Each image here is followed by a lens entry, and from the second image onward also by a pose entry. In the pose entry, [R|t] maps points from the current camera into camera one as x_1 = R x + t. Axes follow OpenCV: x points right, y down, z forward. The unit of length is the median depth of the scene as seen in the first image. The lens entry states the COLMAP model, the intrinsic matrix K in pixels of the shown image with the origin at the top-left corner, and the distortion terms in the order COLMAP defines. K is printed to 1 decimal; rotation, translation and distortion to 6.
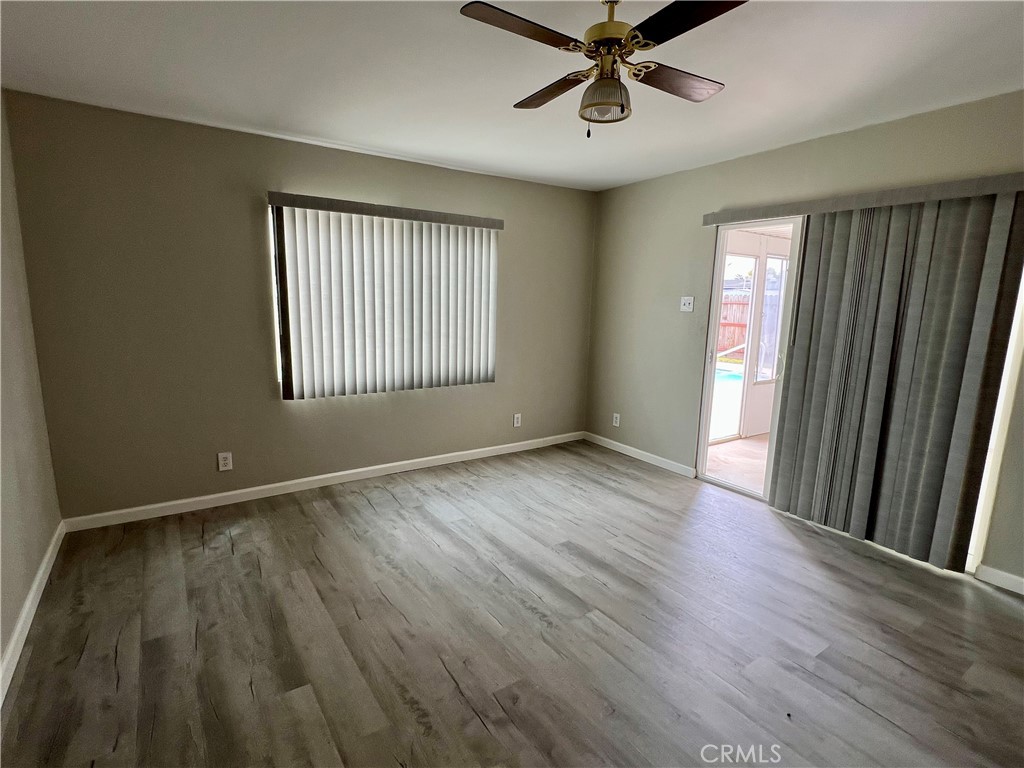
lens RADIAL K [[509.1, 0, 510.0], [0, 509.1, 386.5], [0, 0, 1]] dist [-0.003620, 0.000427]
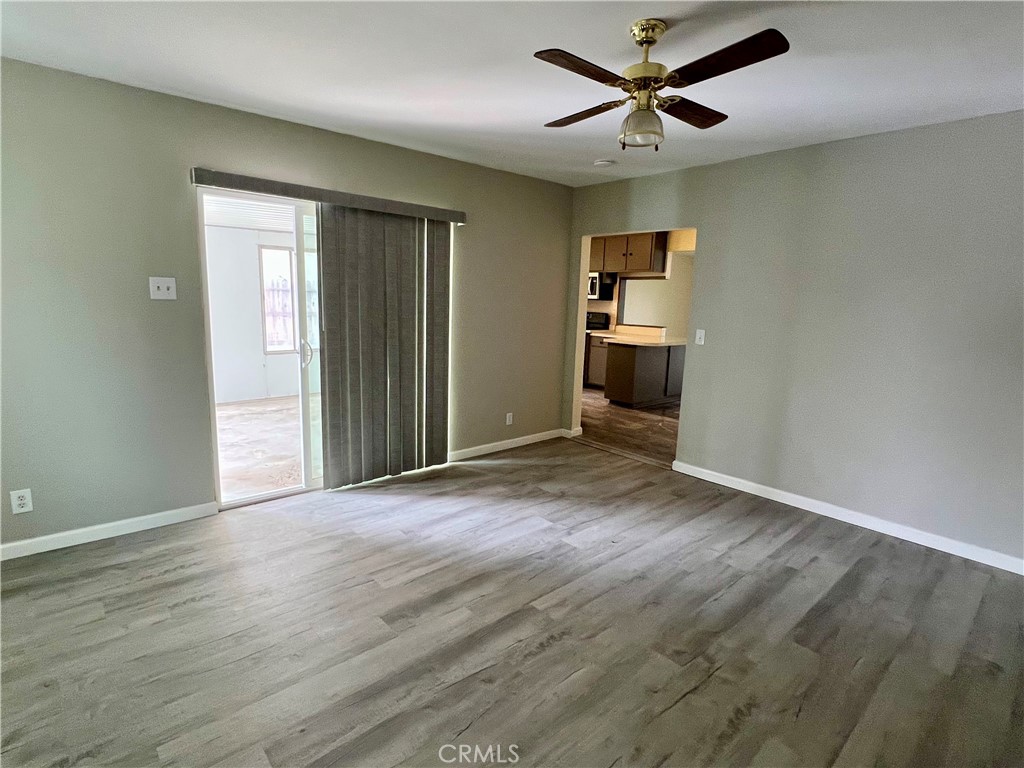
lens RADIAL K [[509.1, 0, 510.0], [0, 509.1, 381.0], [0, 0, 1]] dist [-0.003620, 0.000427]
pose [[-0.114383, -0.190742, 0.974953, -0.645238], [0.135707, 0.969195, 0.205537, -0.180587], [-0.984124, 0.155818, -0.084974, 0.937752]]
